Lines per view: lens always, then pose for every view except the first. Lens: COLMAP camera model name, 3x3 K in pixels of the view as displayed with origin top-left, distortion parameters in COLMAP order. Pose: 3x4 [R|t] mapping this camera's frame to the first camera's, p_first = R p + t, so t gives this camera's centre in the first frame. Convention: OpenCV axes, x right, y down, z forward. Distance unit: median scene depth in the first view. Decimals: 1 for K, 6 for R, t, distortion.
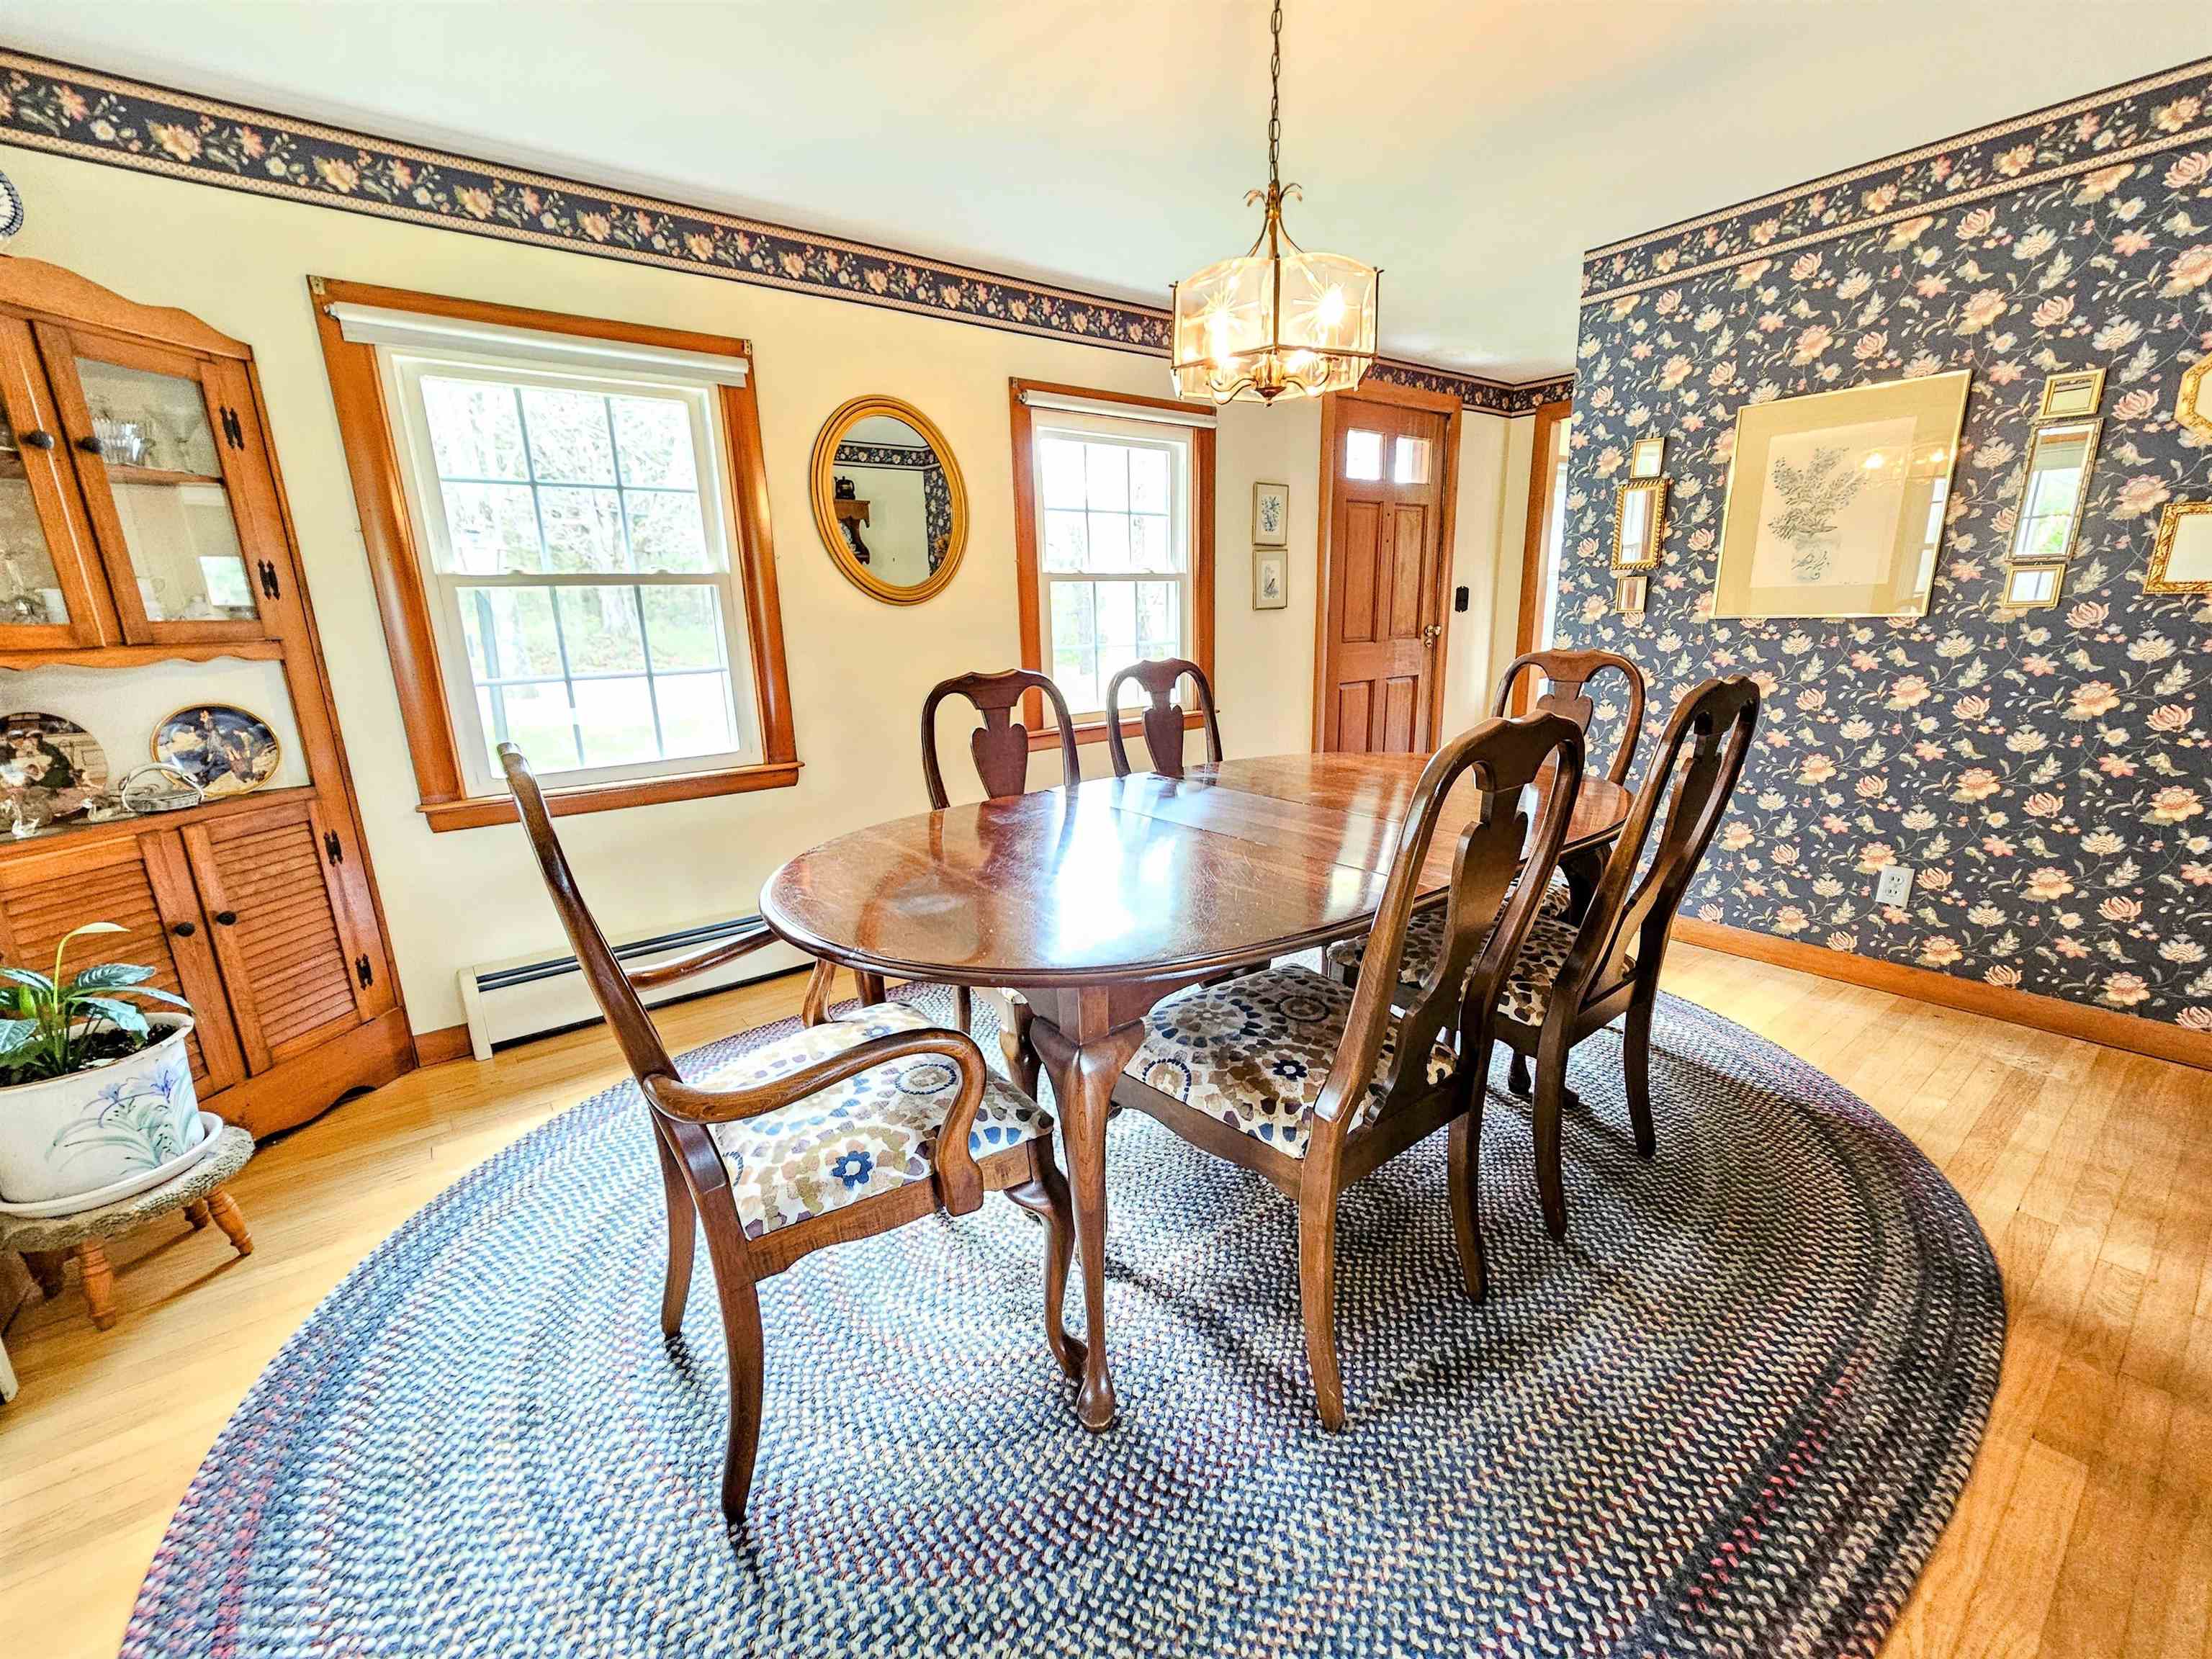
lens RADIAL K [[895.6, 0, 1101.2], [0, 895.6, 833.9], [0, 0, 1]] dist [0.001665, 0.000607]
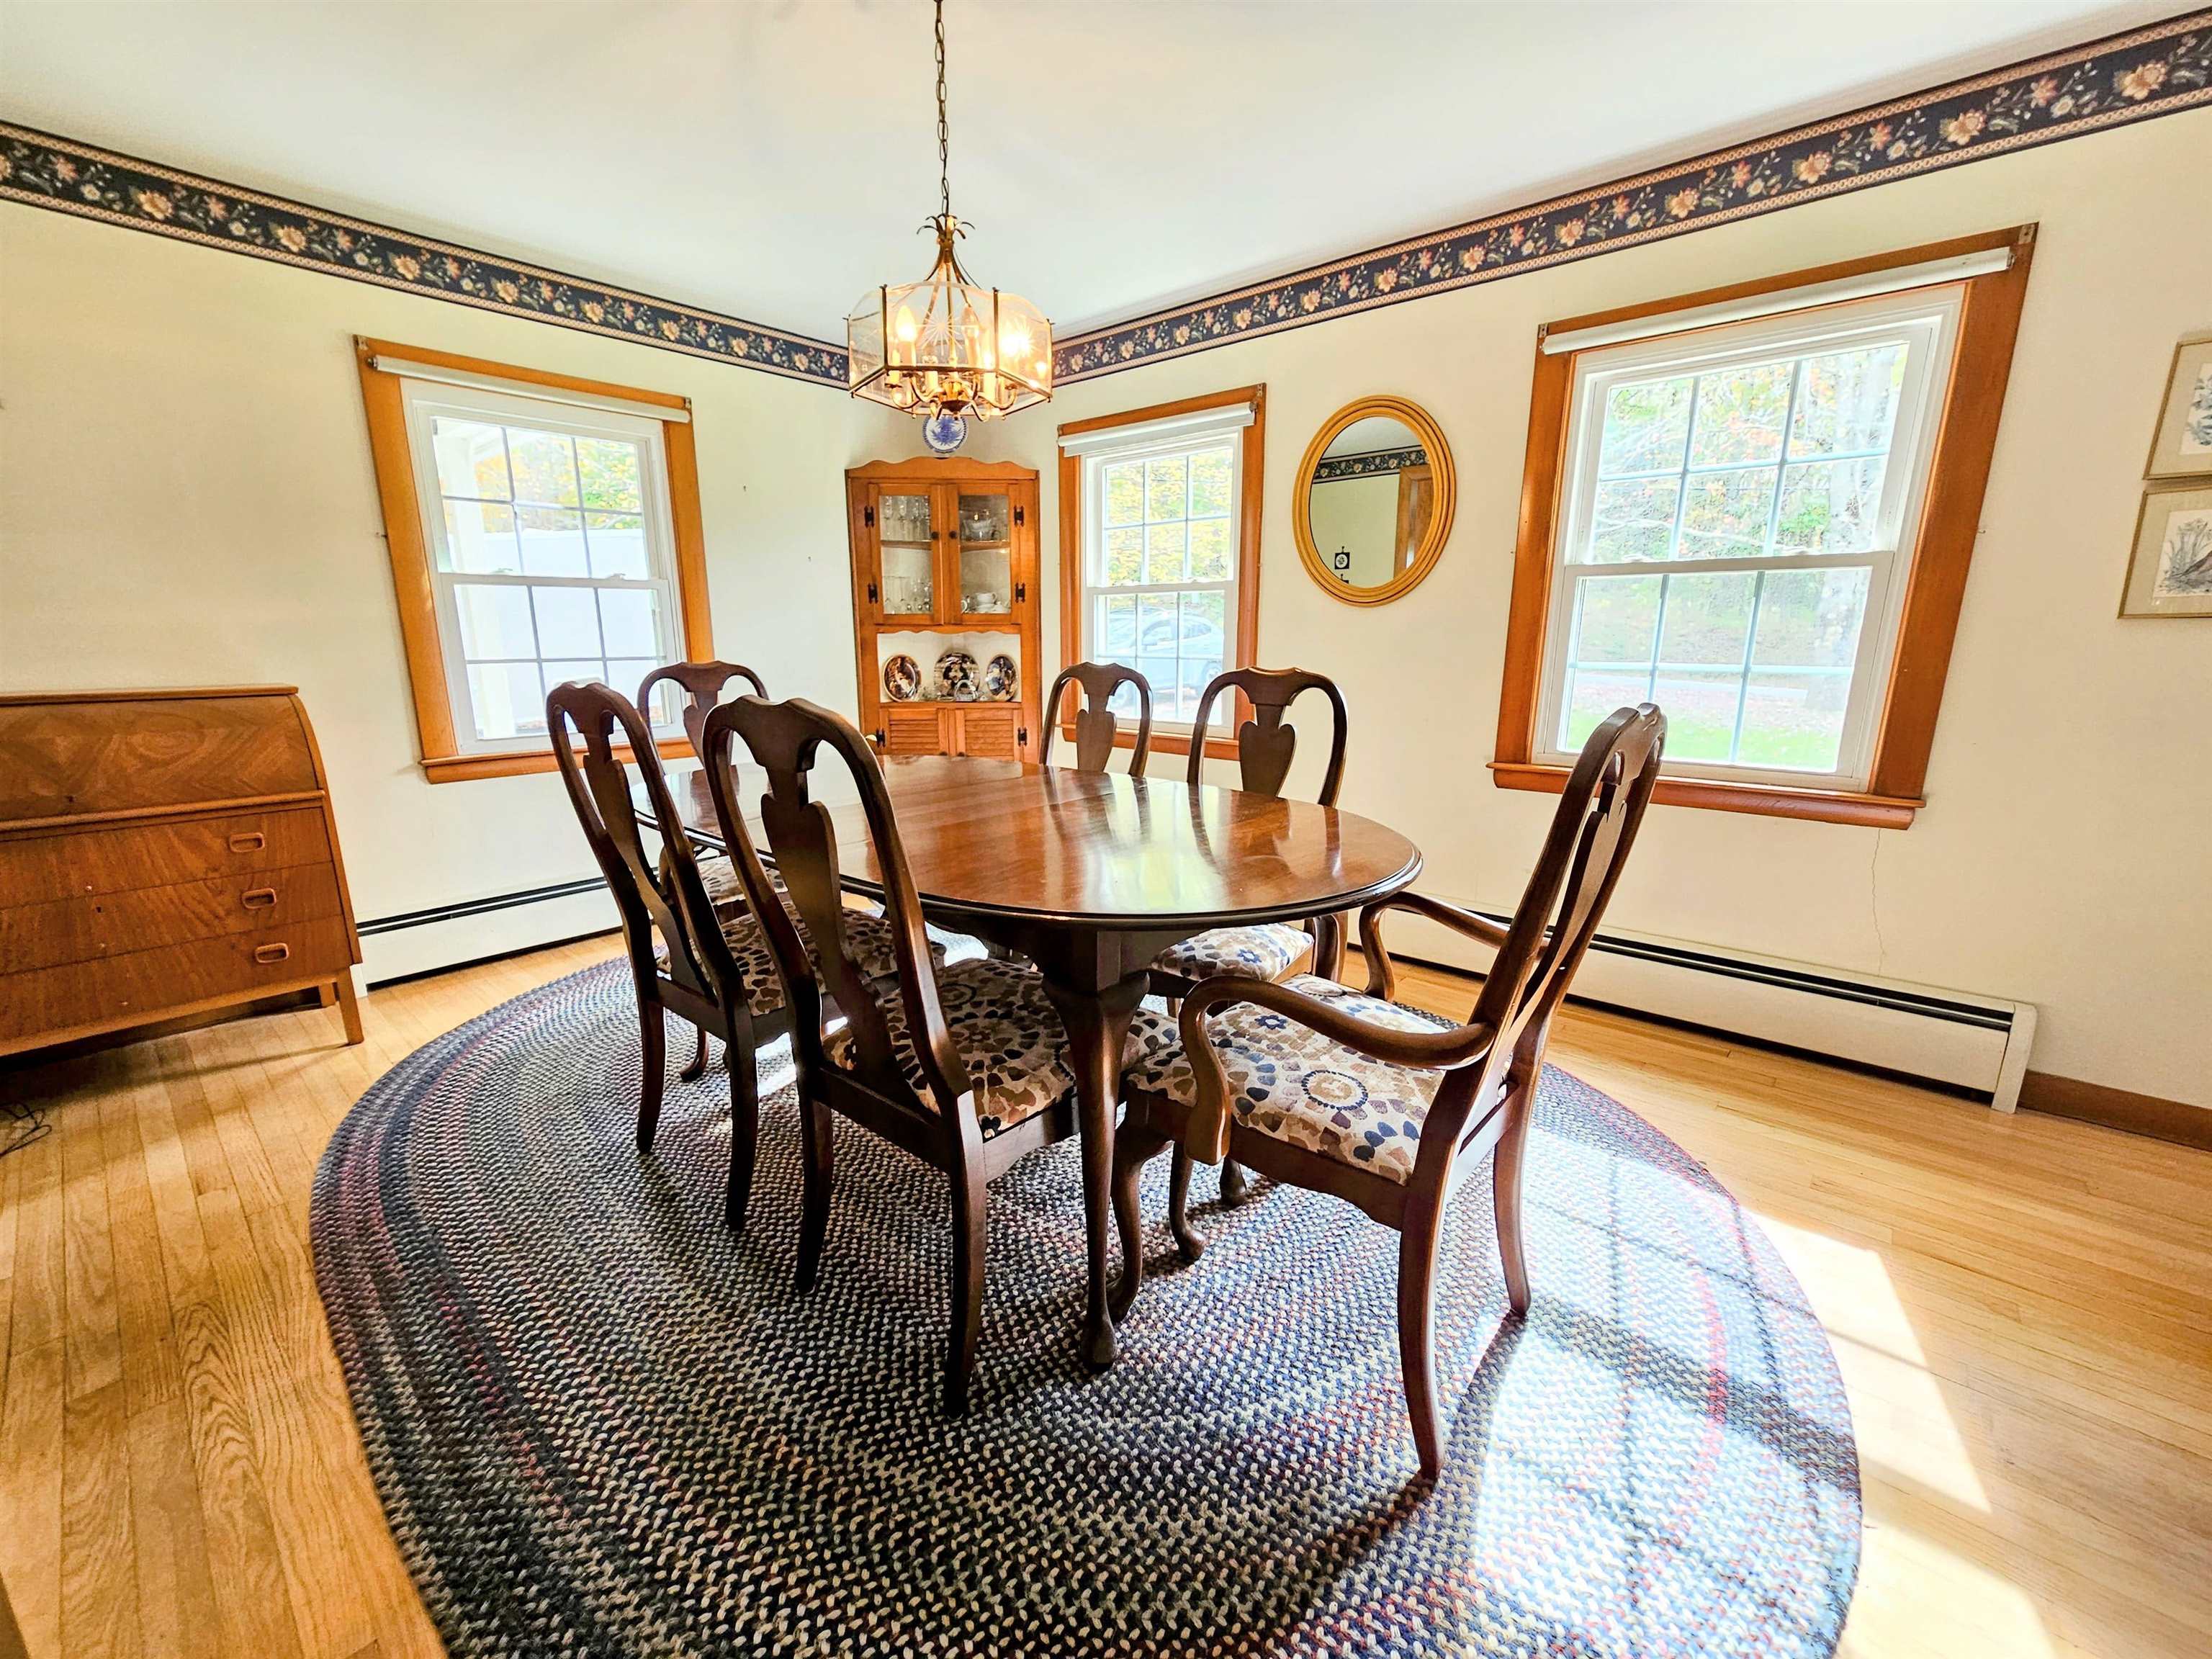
lens RADIAL K [[895.6, 0, 1101.2], [0, 895.6, 833.9], [0, 0, 1]] dist [0.001665, 0.000607]
pose [[0.213072, 0.253736, -0.943514, 0.768576], [-0.233424, 0.950945, 0.203021, -0.162765], [0.948743, 0.176980, 0.261848, 0.548621]]
